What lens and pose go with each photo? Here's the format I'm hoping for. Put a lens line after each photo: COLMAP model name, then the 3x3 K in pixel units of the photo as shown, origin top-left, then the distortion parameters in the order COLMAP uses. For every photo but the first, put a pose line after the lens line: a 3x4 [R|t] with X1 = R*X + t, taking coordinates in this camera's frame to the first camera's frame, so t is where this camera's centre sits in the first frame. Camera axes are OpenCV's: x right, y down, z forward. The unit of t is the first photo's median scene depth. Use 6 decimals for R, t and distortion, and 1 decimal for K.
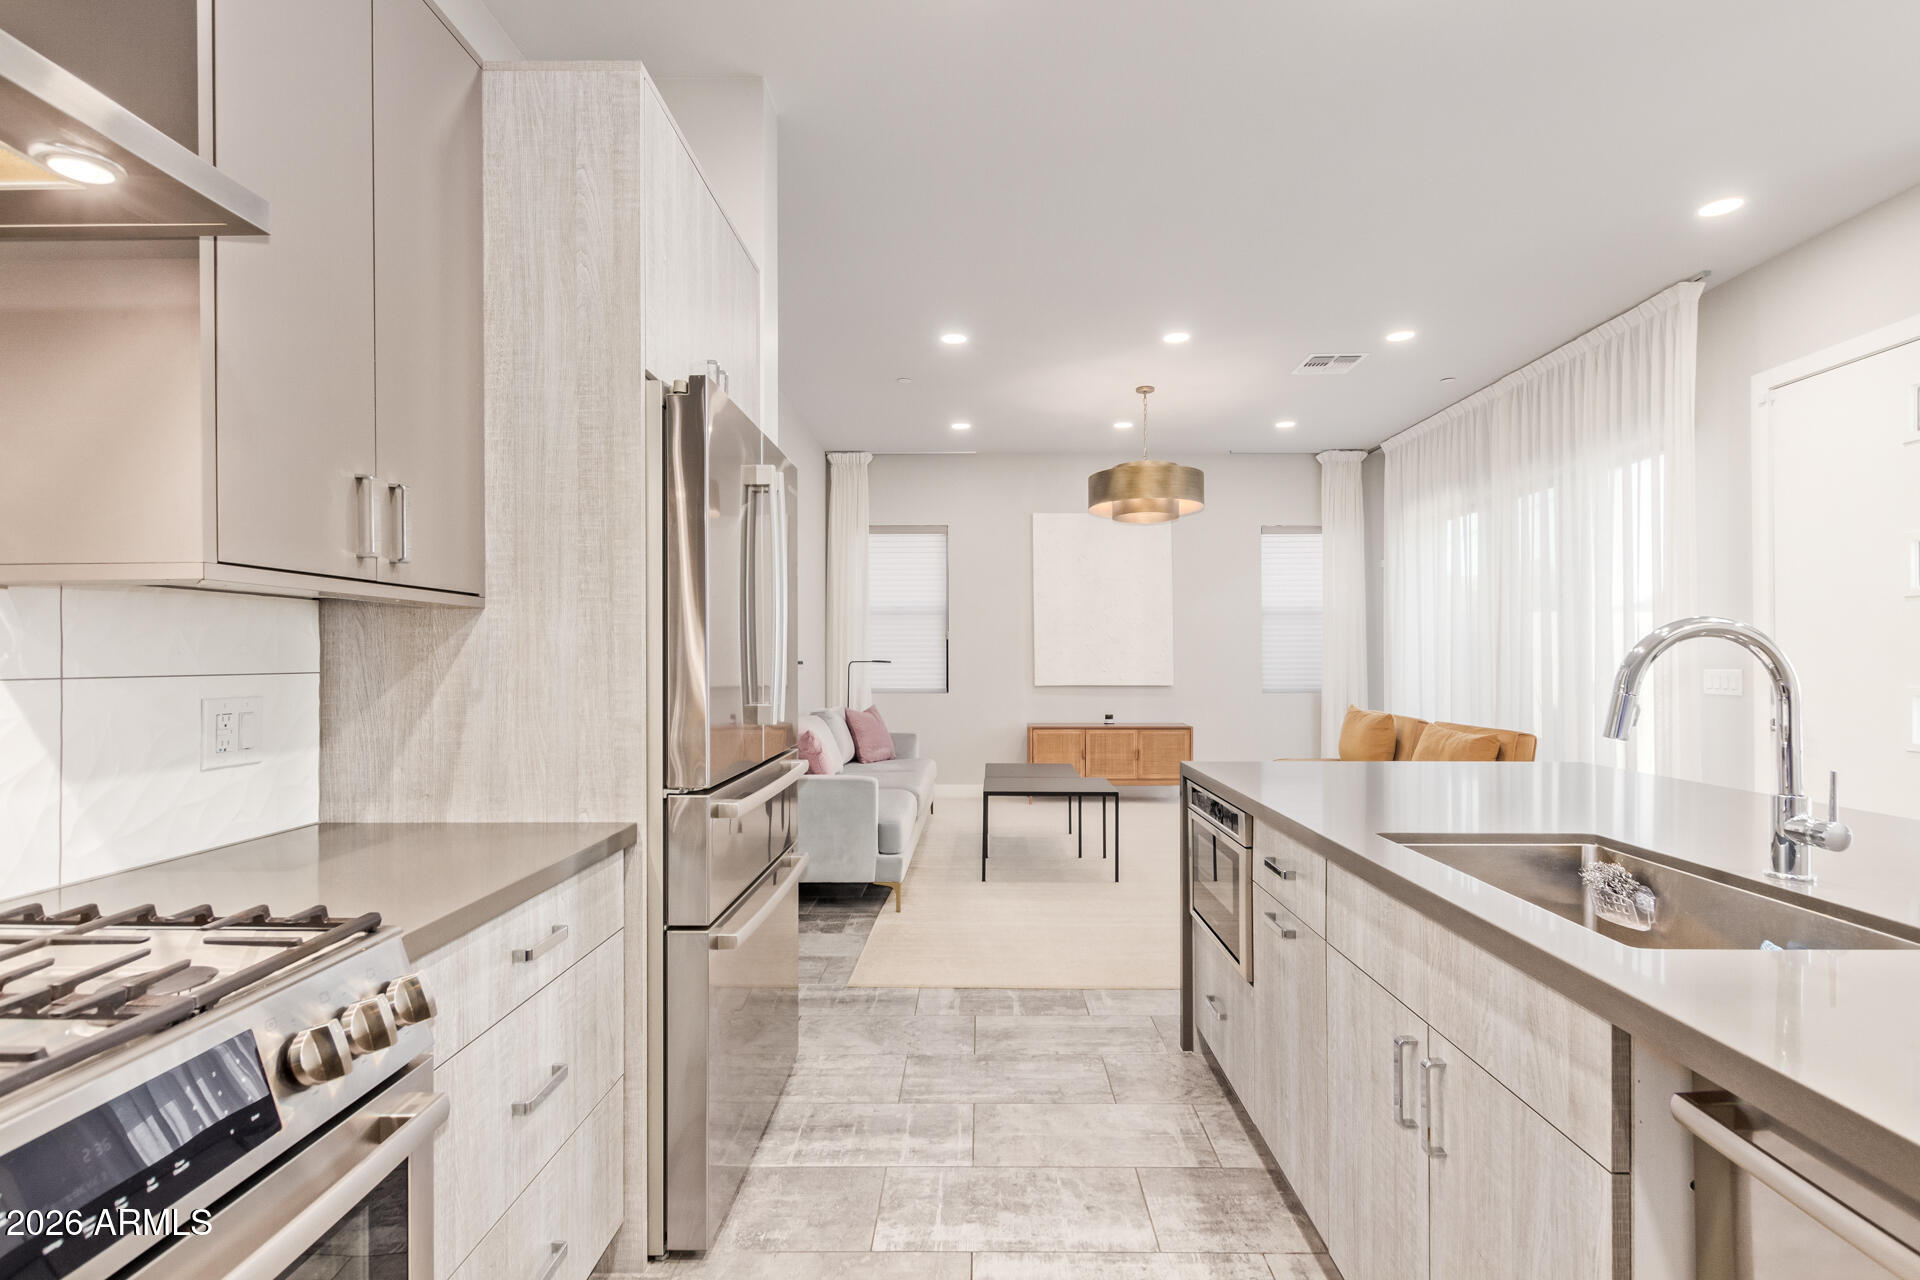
lens RADIAL K [[901.9, 0, 964.9], [0, 901.9, 653.5], [0, 0, 1]] dist [0.014570, -0.006273]
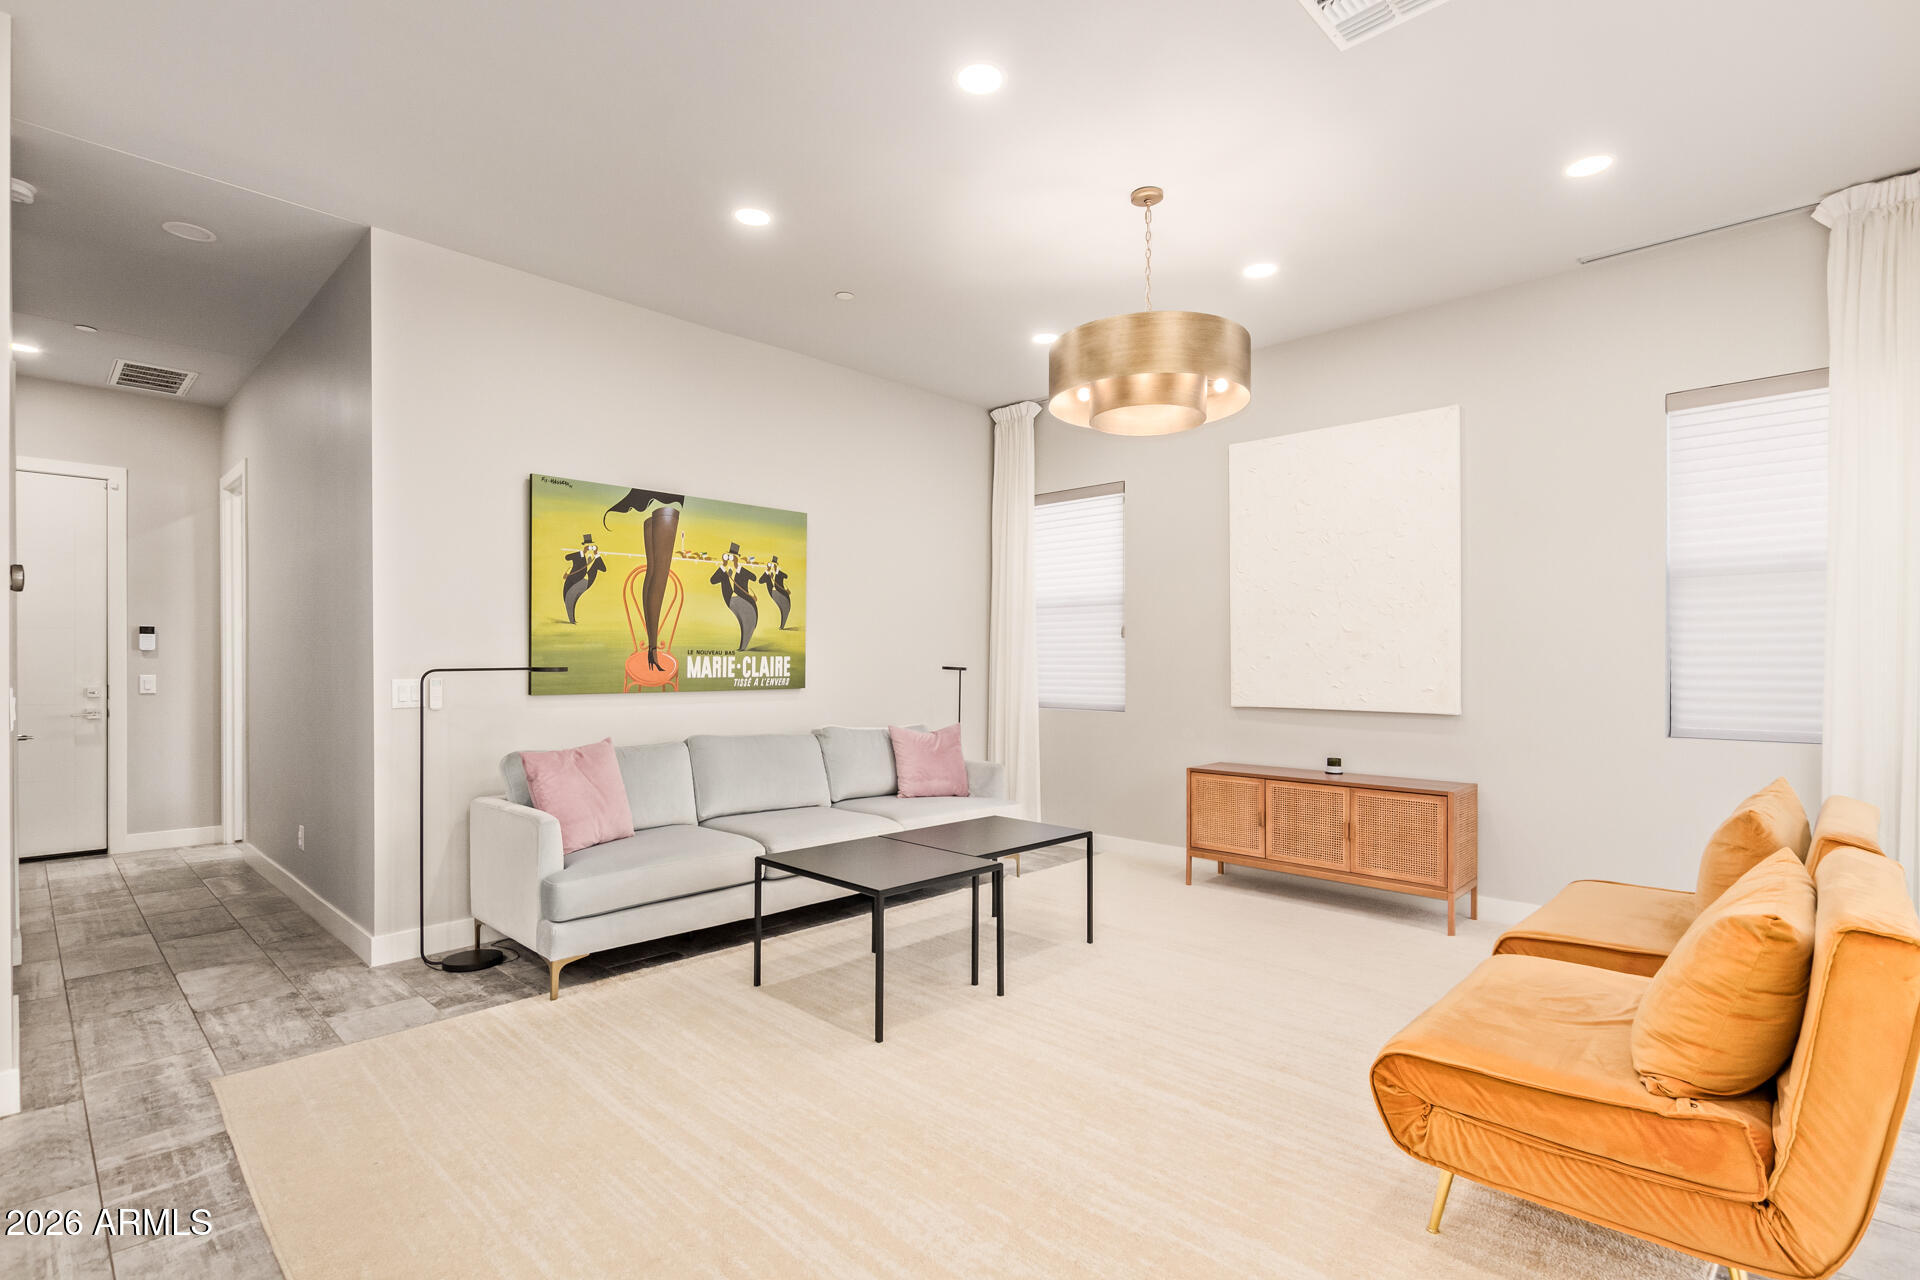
lens RADIAL K [[901.9, 0, 946.8], [0, 901.9, 670.5], [0, 0, 1]] dist [0.014570, -0.006273]
pose [[0.727265, 0.008586, -0.686303, 0.513068], [0.002316, 0.999885, 0.014963, -0.000974], [0.686353, -0.012472, 0.727161, 0.502784]]
